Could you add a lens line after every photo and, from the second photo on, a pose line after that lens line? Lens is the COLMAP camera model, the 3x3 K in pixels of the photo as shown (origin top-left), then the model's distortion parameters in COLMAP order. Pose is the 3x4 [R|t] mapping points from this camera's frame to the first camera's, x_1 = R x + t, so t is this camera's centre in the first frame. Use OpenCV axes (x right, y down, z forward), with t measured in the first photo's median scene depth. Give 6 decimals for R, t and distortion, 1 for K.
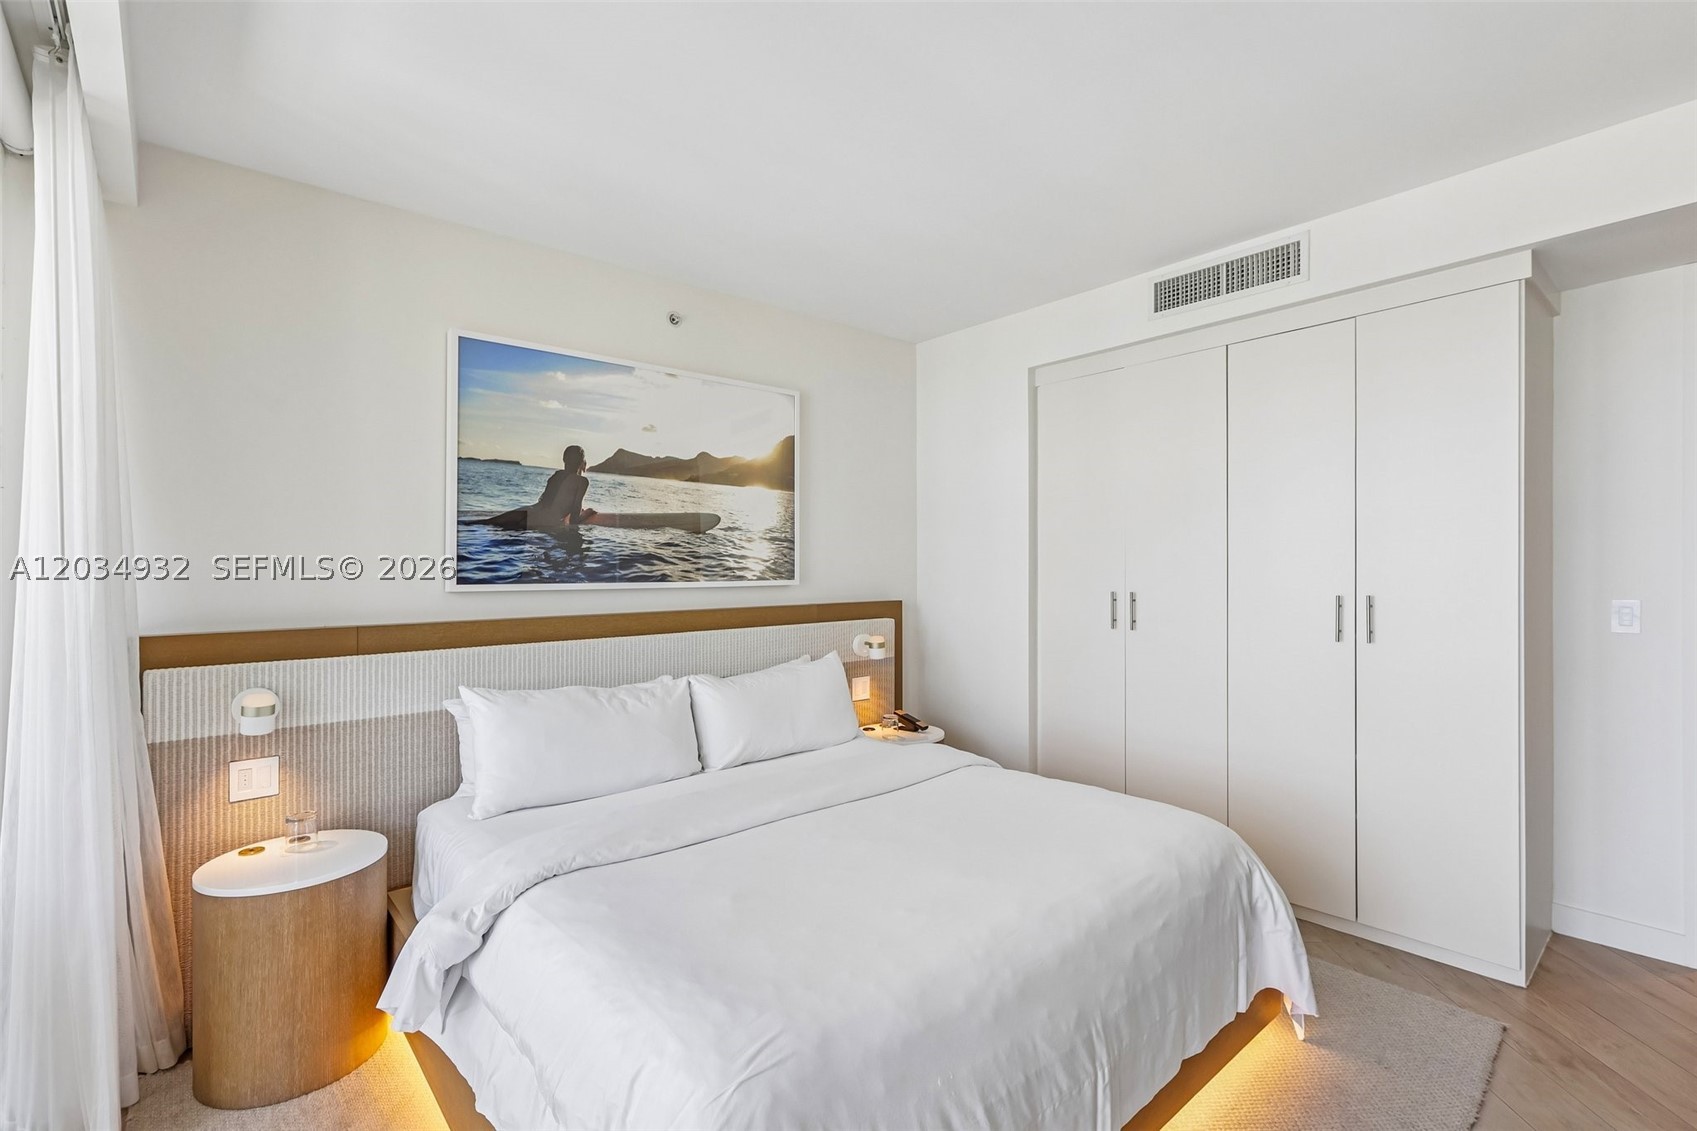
lens RADIAL K [[772.6, 0, 846.0], [0, 772.6, 561.1], [0, 0, 1]] dist [0.000432, 0.001619]
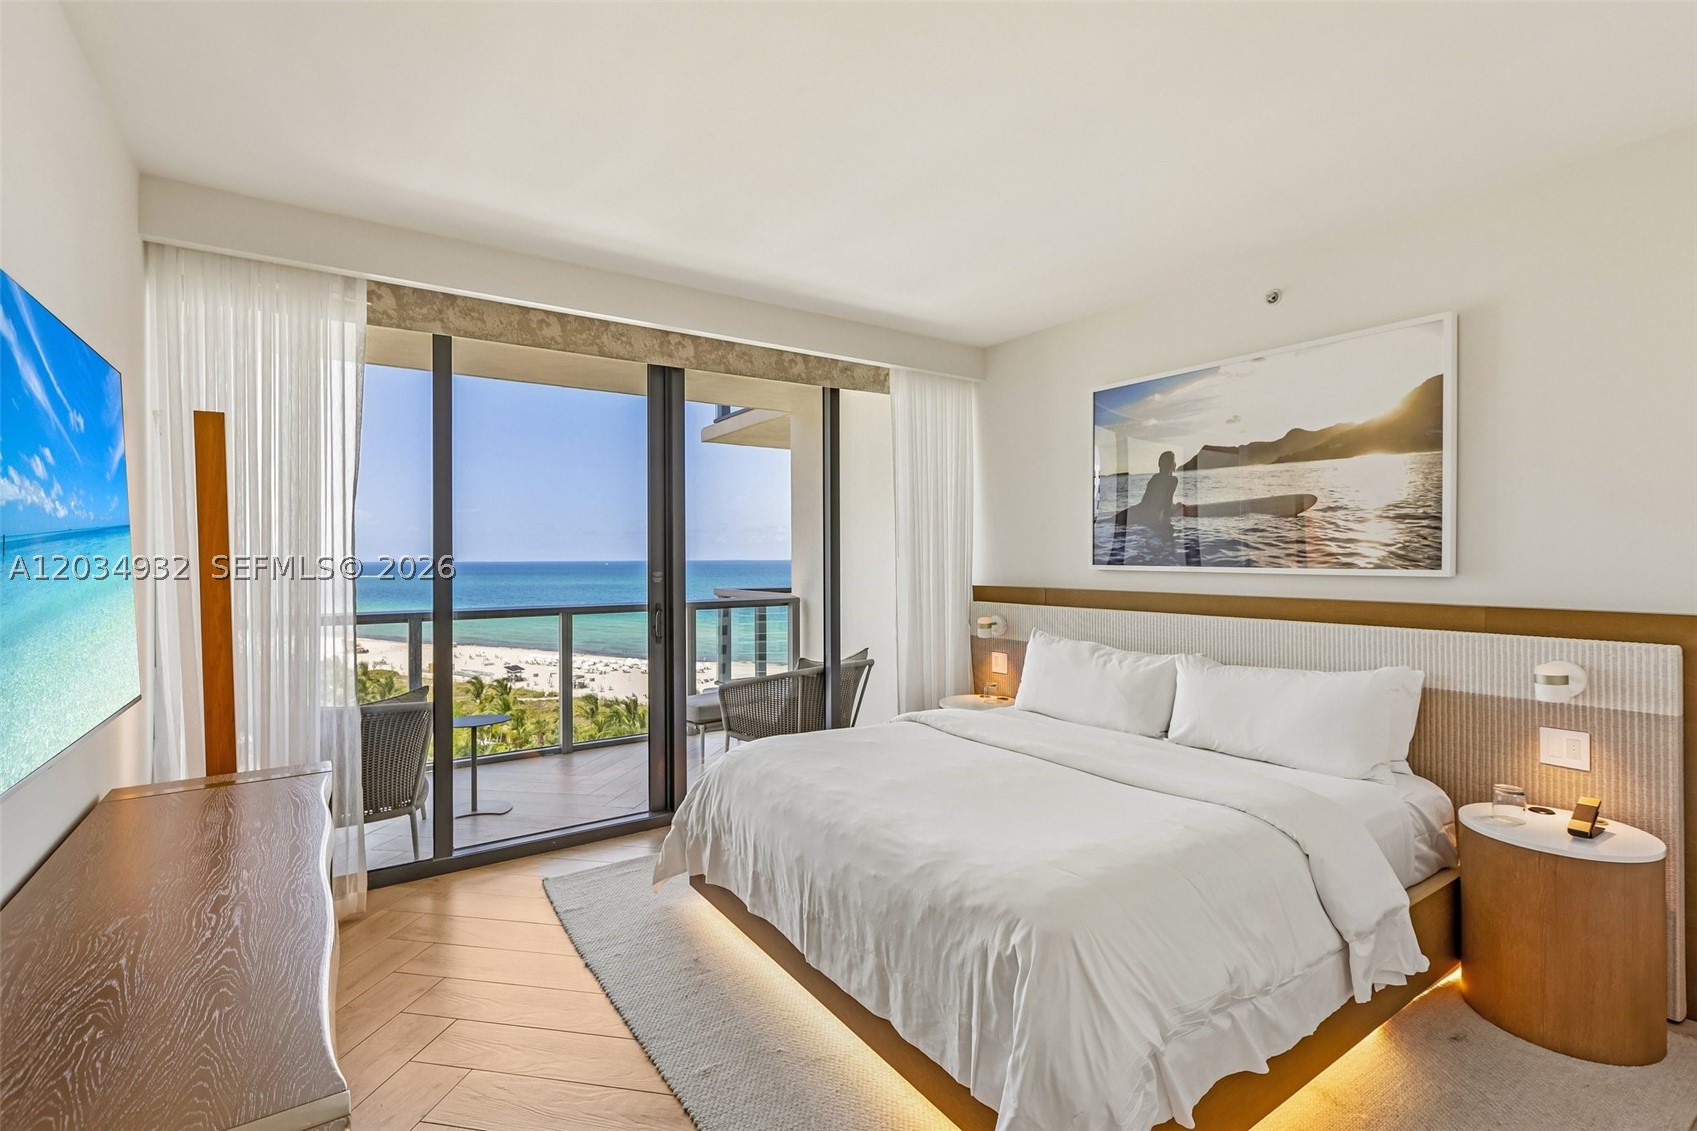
lens RADIAL K [[773.3, 0, 846.2], [0, 773.3, 554.6], [0, 0, 1]] dist [-0.000602, 0.004313]
pose [[-0.113600, 0.018360, -0.993357, 0.823314], [0.027679, 0.999500, 0.015308, -0.019513], [0.993141, -0.025756, -0.114051, 0.581773]]
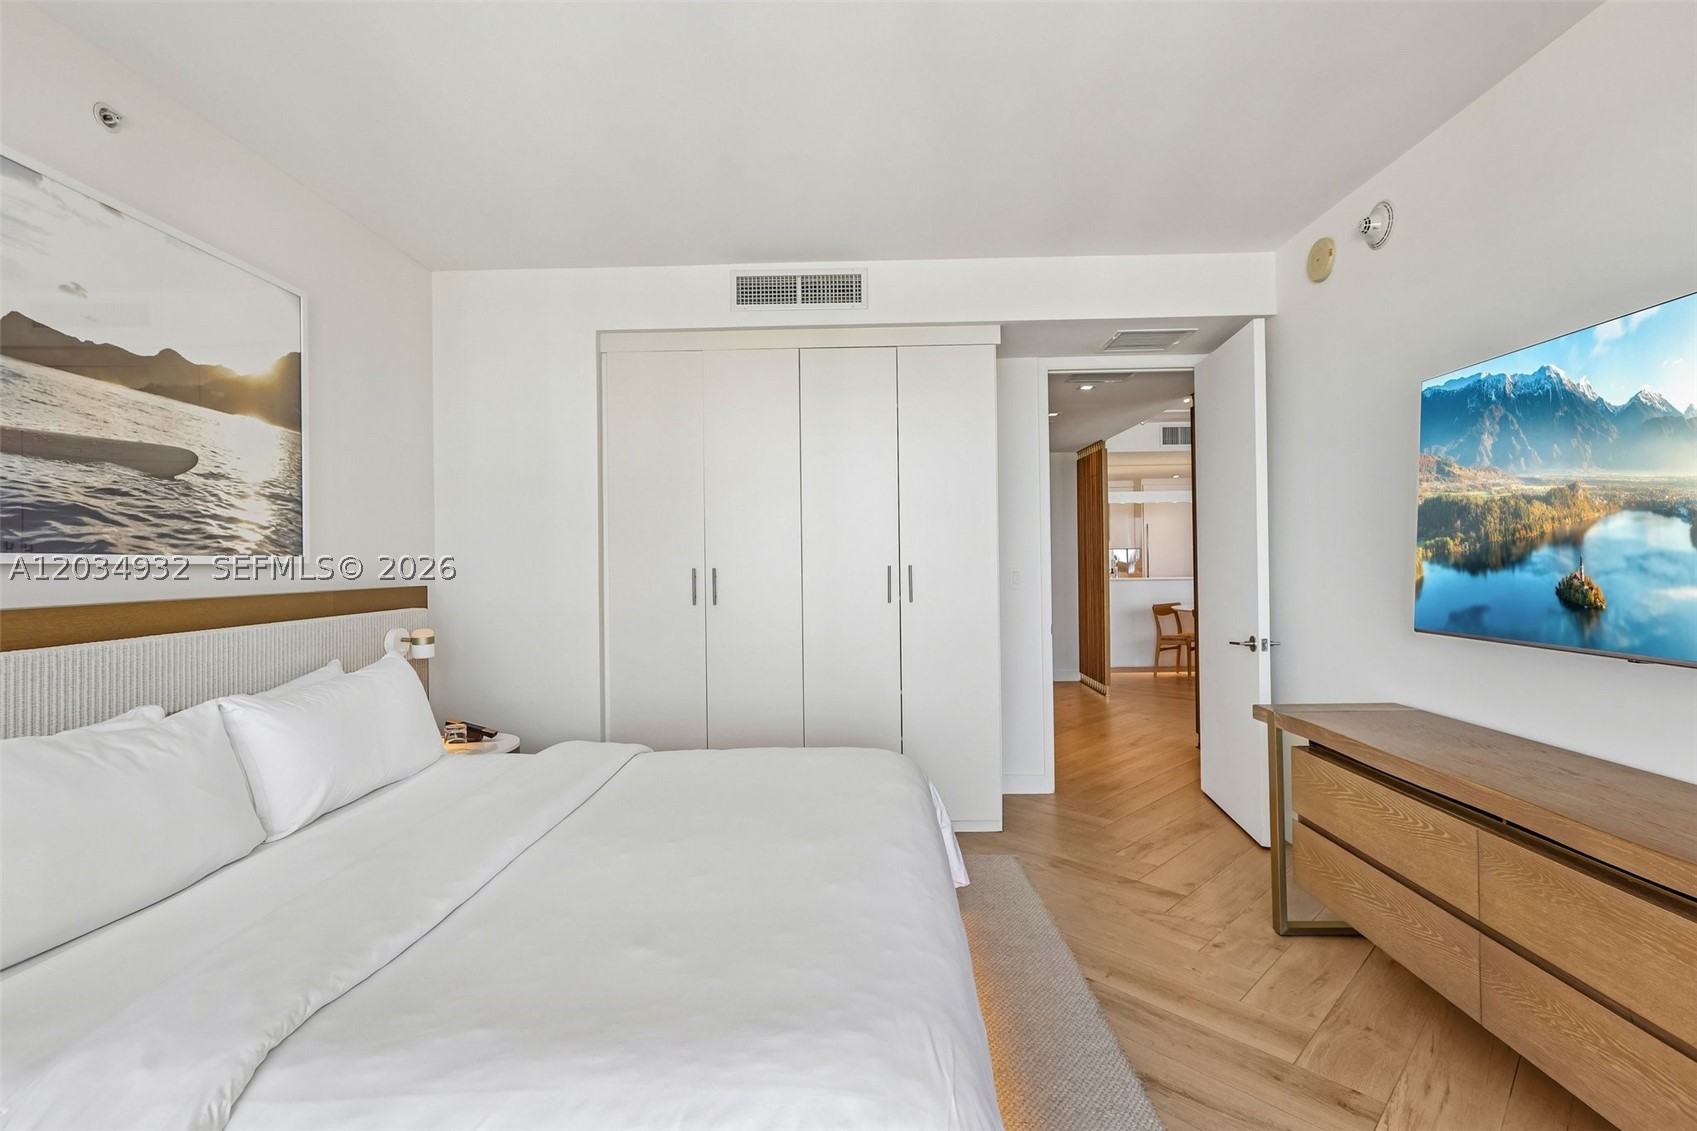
lens RADIAL K [[772.6, 0, 846.0], [0, 772.6, 561.1], [0, 0, 1]] dist [0.000432, 0.001619]
pose [[0.673625, 0.000704, 0.739073, -0.285906], [-0.000905, 1.000000, -0.000127, 0.031502], [-0.739073, -0.000583, 0.673625, 0.174874]]
